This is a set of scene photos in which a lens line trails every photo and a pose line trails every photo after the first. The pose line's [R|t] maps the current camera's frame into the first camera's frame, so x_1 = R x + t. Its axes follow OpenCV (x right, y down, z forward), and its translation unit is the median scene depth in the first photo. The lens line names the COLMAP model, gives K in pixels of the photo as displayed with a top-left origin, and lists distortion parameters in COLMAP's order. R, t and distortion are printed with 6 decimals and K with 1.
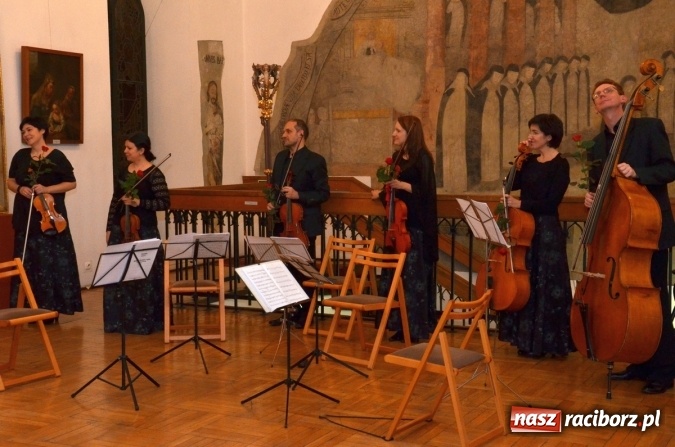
lens RADIAL K [[1052.8, 0, 331.7], [0, 1052.8, 232.0], [0, 0, 1]] dist [0.196930, 0.000000]
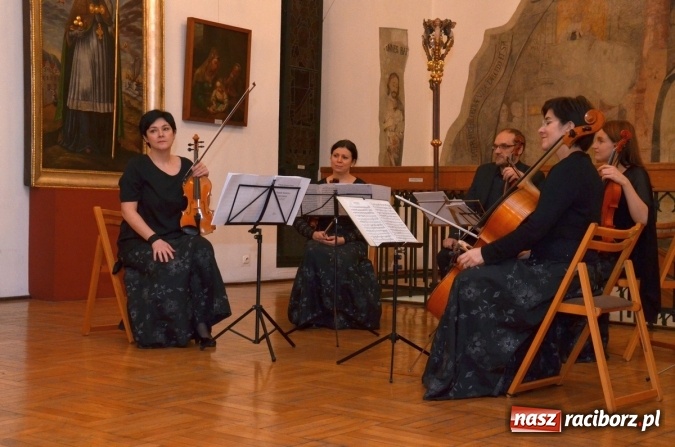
lens RADIAL K [[1095.6, 0, 335.8], [0, 1095.6, 252.7], [0, 0, 1]] dist [0.293280, 0.000000]
pose [[0.976873, 0.030146, -0.211682, 0.044678], [-0.046997, 0.996073, -0.075027, 0.085671], [0.208589, 0.083241, 0.974454, 0.077595]]
